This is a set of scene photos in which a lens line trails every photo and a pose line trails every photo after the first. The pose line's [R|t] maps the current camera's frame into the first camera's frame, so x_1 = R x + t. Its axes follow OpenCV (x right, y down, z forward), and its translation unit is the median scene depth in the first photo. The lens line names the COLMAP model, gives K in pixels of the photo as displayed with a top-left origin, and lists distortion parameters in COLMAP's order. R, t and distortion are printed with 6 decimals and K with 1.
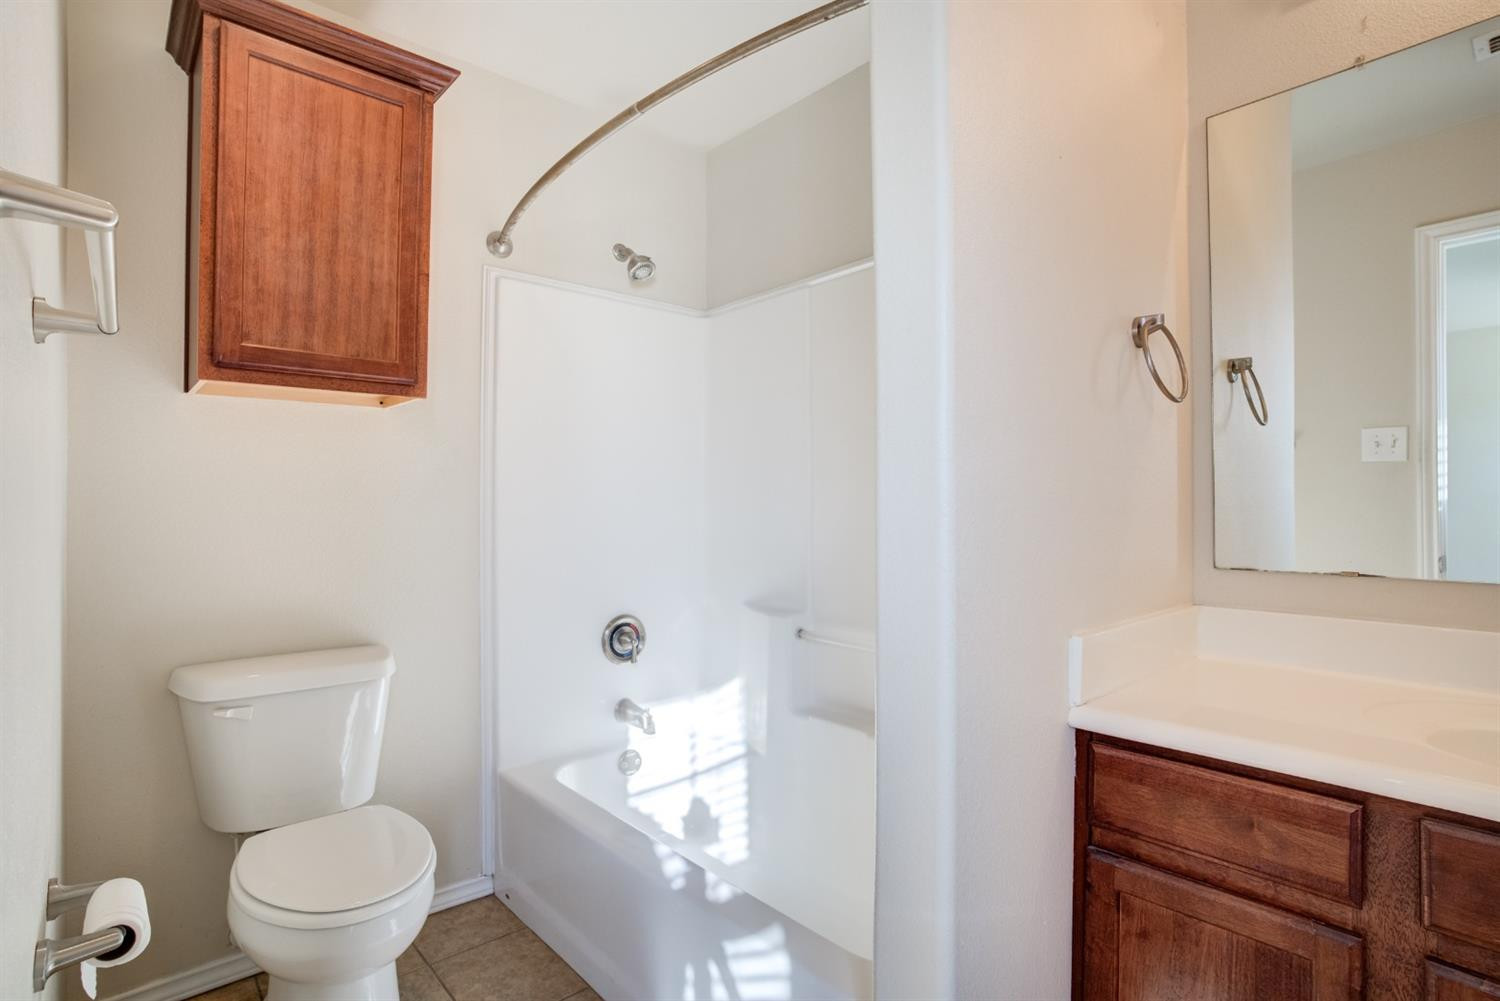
lens RADIAL K [[752.2, 0, 743.4], [0, 752.2, 500.0], [0, 0, 1]] dist [-0.077132, 0.036992]
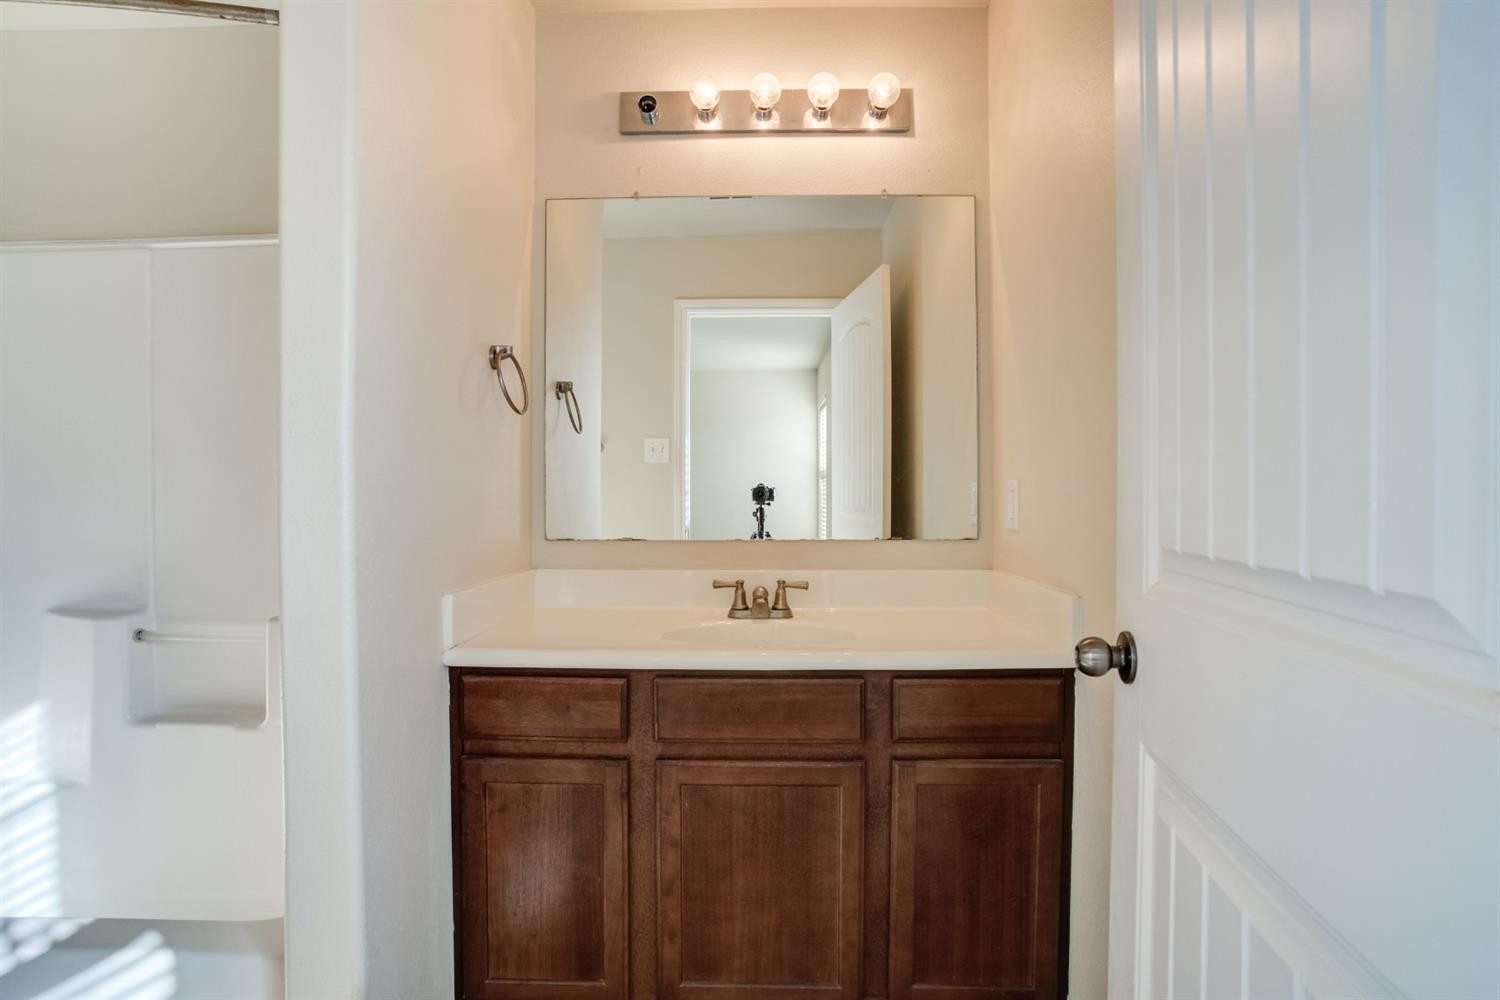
lens RADIAL K [[752.2, 0, 743.4], [0, 752.2, 499.5], [0, 0, 1]] dist [-0.077132, 0.036992]
pose [[0.679422, -0.004555, 0.733734, -0.145860], [-0.005397, 0.999923, 0.011205, 0.003423], [-0.733728, -0.011573, 0.679345, -0.246688]]
